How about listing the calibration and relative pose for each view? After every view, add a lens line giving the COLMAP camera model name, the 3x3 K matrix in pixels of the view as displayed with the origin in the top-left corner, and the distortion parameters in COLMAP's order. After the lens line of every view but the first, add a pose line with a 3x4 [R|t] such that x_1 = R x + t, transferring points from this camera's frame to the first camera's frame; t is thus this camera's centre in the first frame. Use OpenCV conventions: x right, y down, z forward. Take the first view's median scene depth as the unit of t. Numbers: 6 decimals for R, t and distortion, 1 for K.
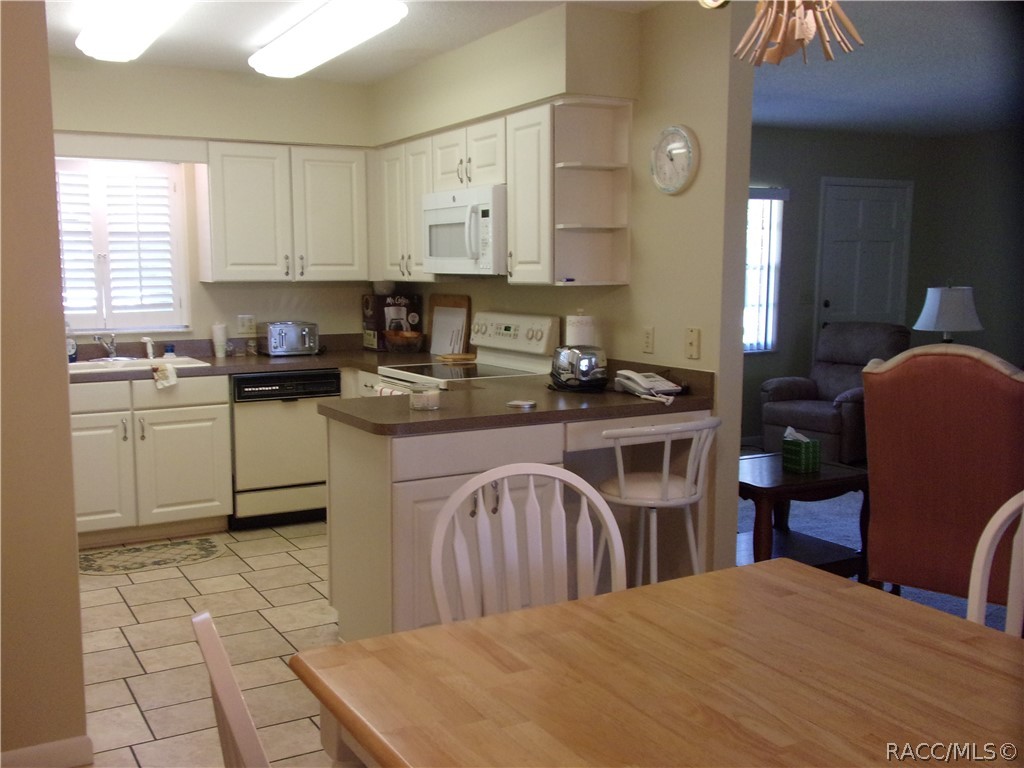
lens RADIAL K [[991.6, 0, 509.8], [0, 991.6, 404.8], [0, 0, 1]] dist [0.010539, 0.000000]
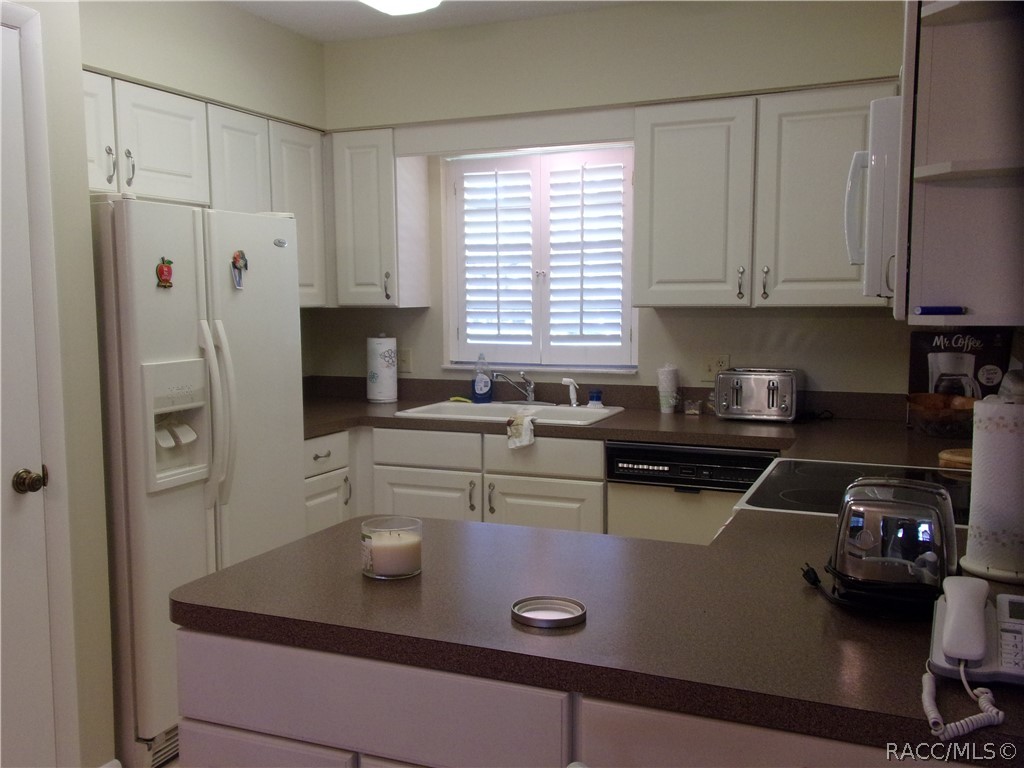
lens RADIAL K [[991.6, 0, 459.5], [0, 991.6, 406.9], [0, 0, 1]] dist [0.010539, 0.000000]
pose [[0.569434, 0.089570, -0.817143, 0.214144], [-0.107711, 0.993606, 0.033854, -0.063143], [0.814950, 0.068738, 0.575440, 0.492908]]
